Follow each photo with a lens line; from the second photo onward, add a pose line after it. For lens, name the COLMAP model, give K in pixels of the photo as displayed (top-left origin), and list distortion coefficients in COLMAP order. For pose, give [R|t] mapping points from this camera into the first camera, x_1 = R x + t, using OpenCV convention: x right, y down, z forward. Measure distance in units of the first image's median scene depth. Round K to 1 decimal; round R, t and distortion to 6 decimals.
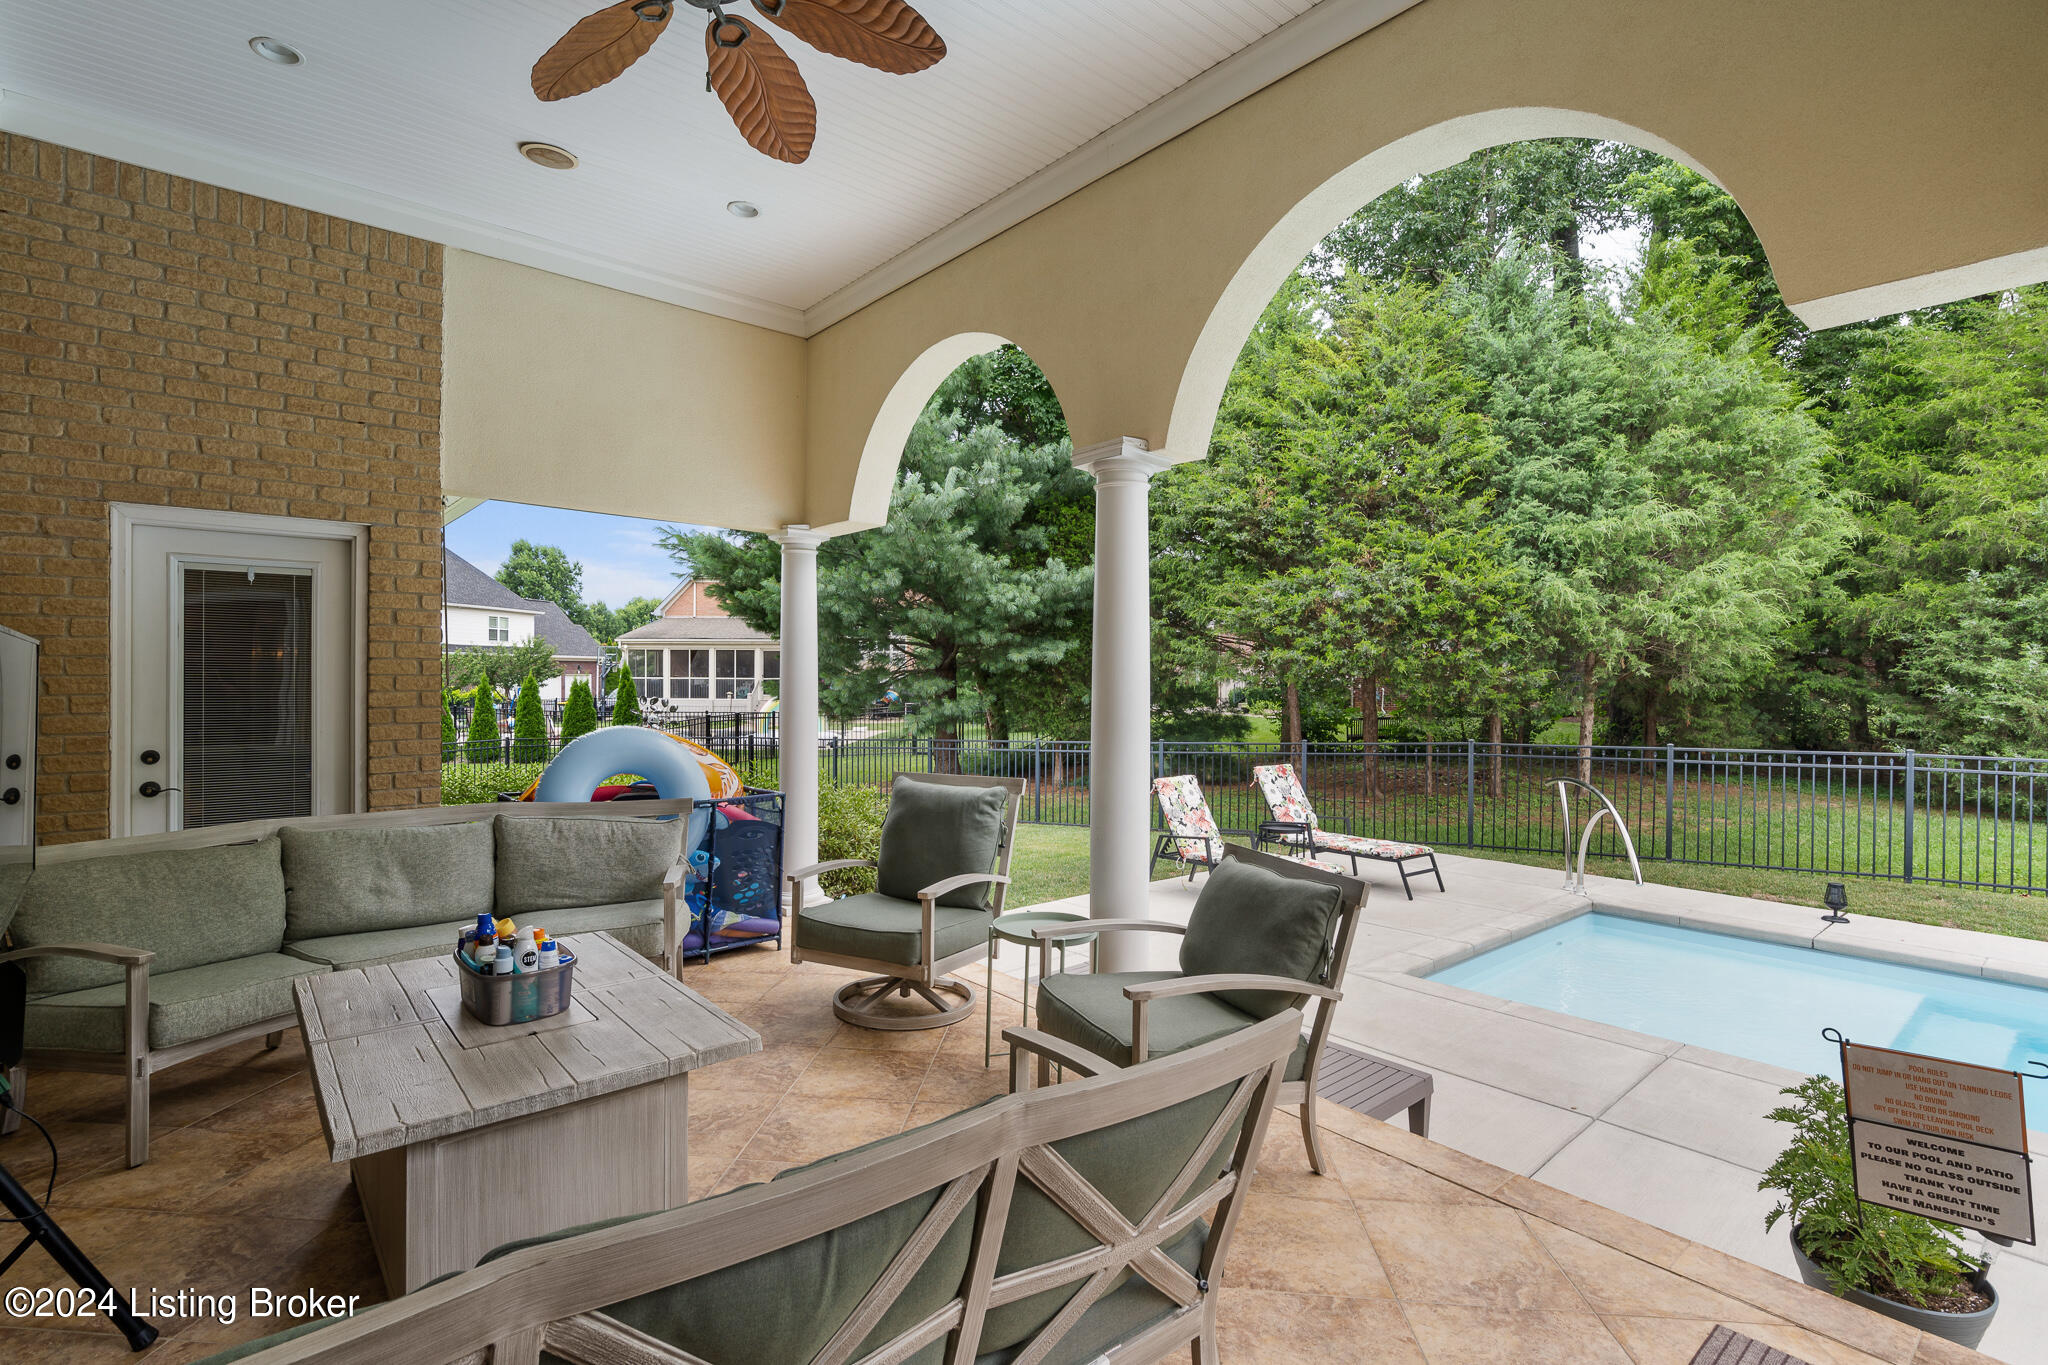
lens RADIAL K [[950.1, 0, 1018.6], [0, 950.1, 674.7], [0, 0, 1]] dist [0.002055, -0.000281]
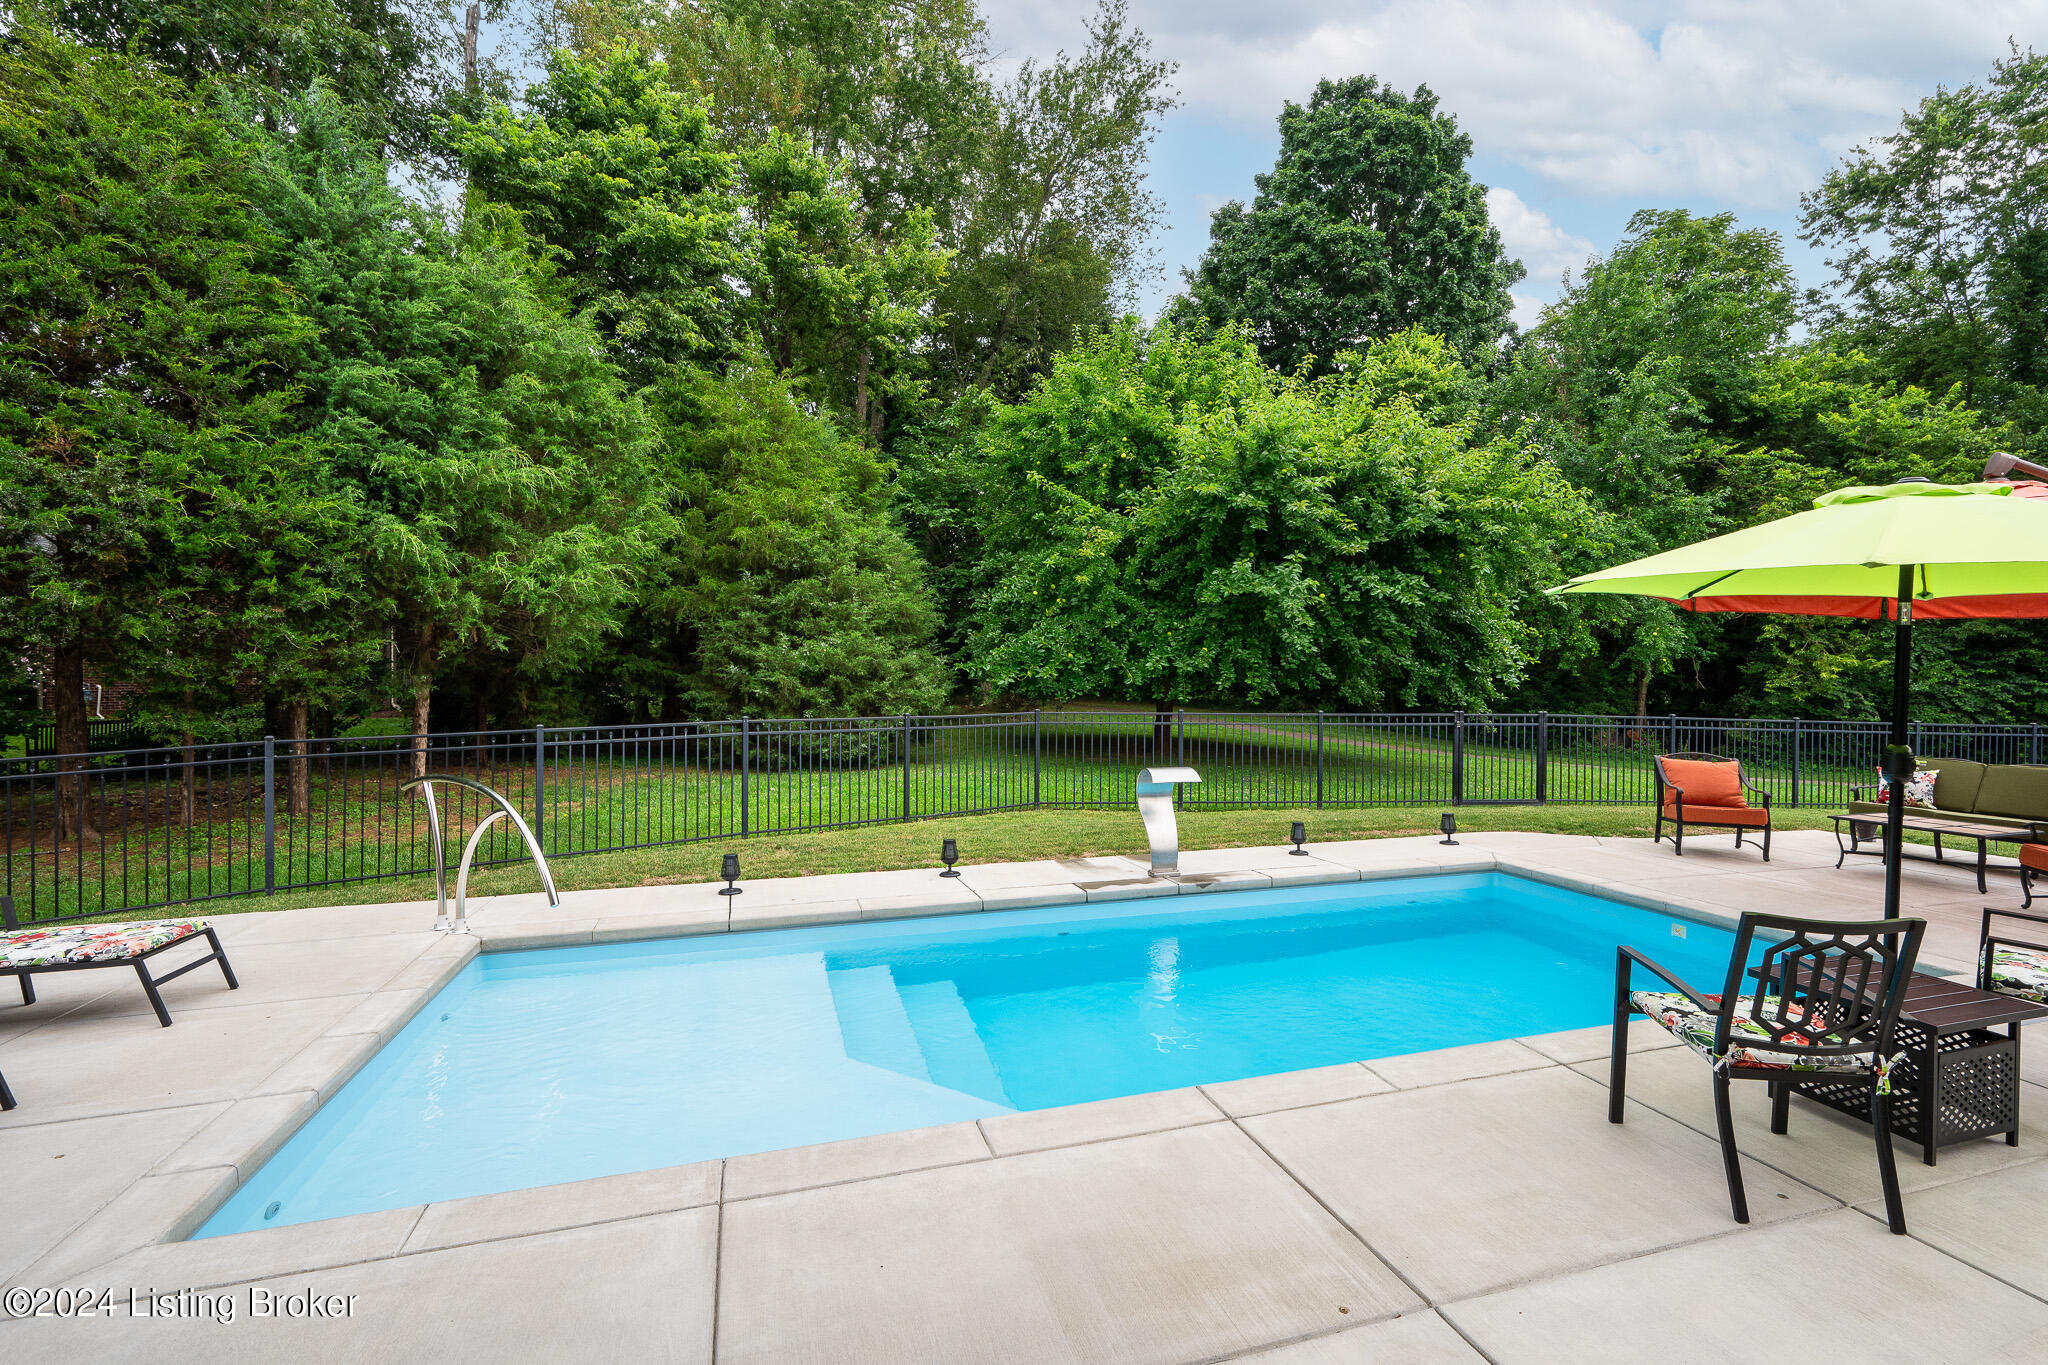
lens RADIAL K [[887.0, 0, 1024.0], [0, 887.0, 682.5], [0, 0, 1]] dist [-0.001057, -0.000449]
pose [[0.387888, -0.009504, 0.921658, 0.091838], [0.001207, 0.999951, 0.009803, 0.022764], [-0.921706, -0.002690, 0.387880, 0.235617]]
